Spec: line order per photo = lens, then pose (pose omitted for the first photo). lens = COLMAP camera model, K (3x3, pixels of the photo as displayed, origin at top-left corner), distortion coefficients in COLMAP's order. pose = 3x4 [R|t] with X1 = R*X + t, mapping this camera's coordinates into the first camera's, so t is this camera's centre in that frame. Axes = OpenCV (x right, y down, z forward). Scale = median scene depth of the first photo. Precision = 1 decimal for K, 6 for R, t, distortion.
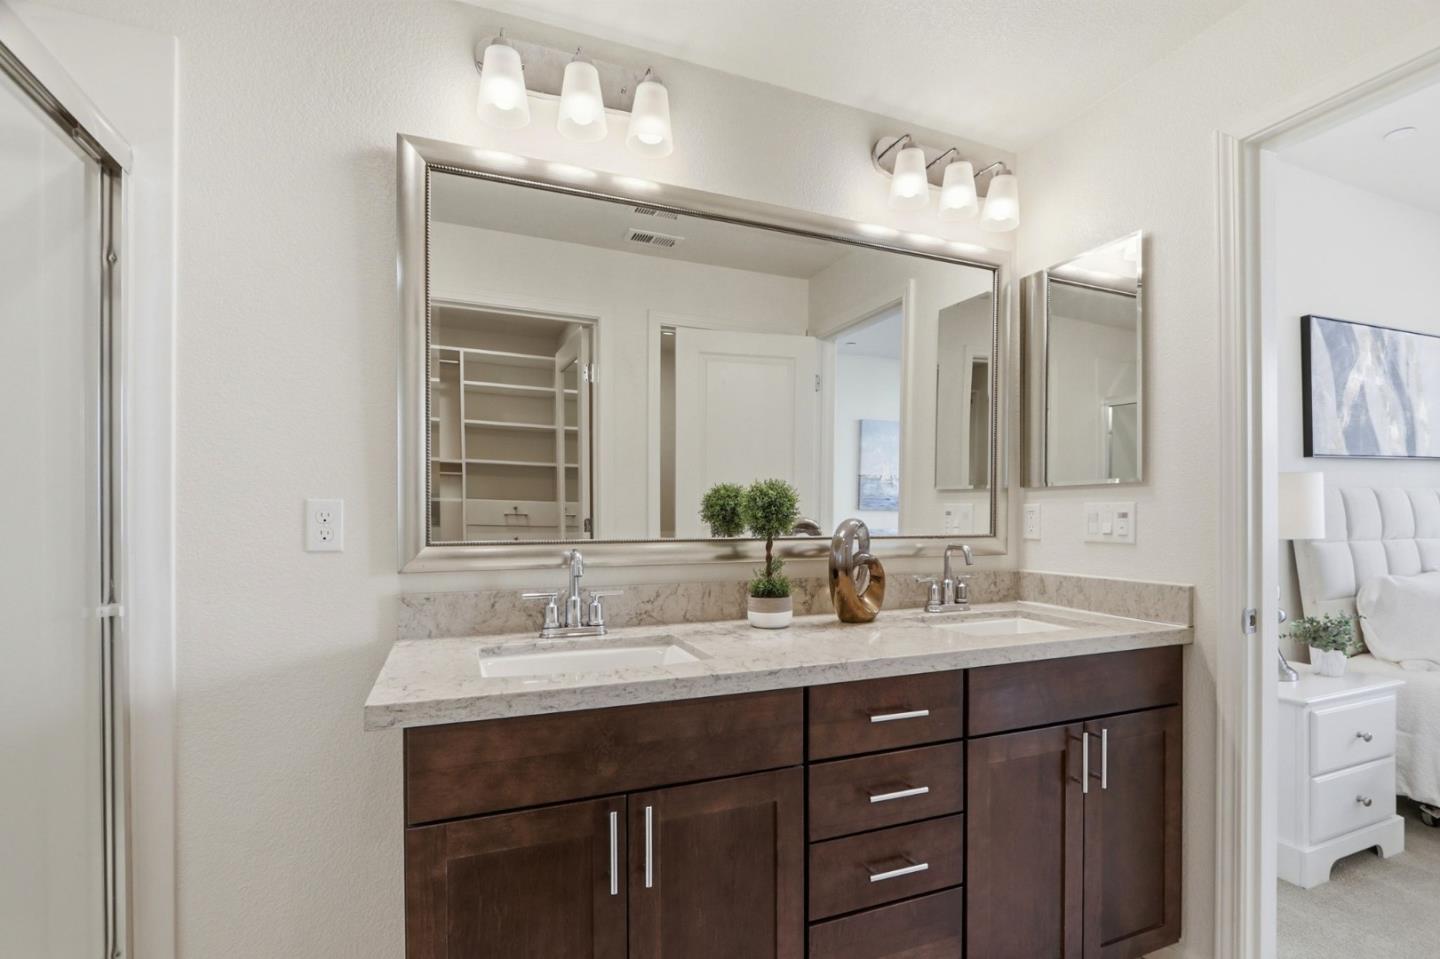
lens RADIAL K [[665.3, 0, 736.1], [0, 665.3, 518.2], [0, 0, 1]] dist [-0.012685, 0.000168]
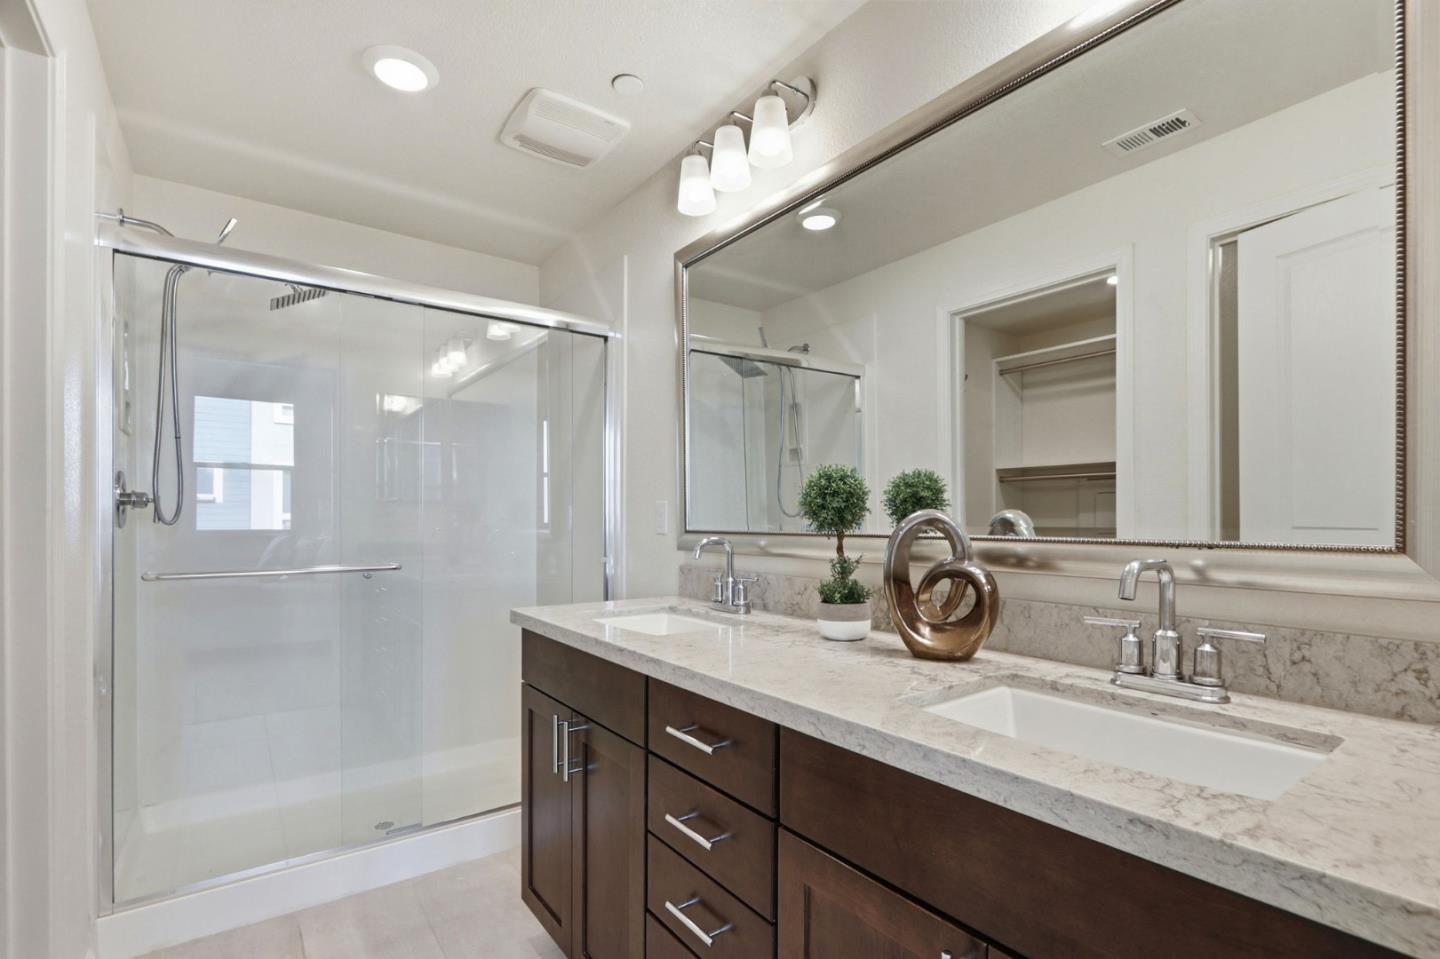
lens RADIAL K [[684.4, 0, 728.3], [0, 684.4, 525.4], [0, 0, 1]] dist [-0.011268, 0.000552]
pose [[0.243219, 0.011780, -0.969900, 0.858364], [-0.000493, 0.999928, 0.012021, 0.008810], [0.969971, -0.002446, 0.243207, 0.648270]]
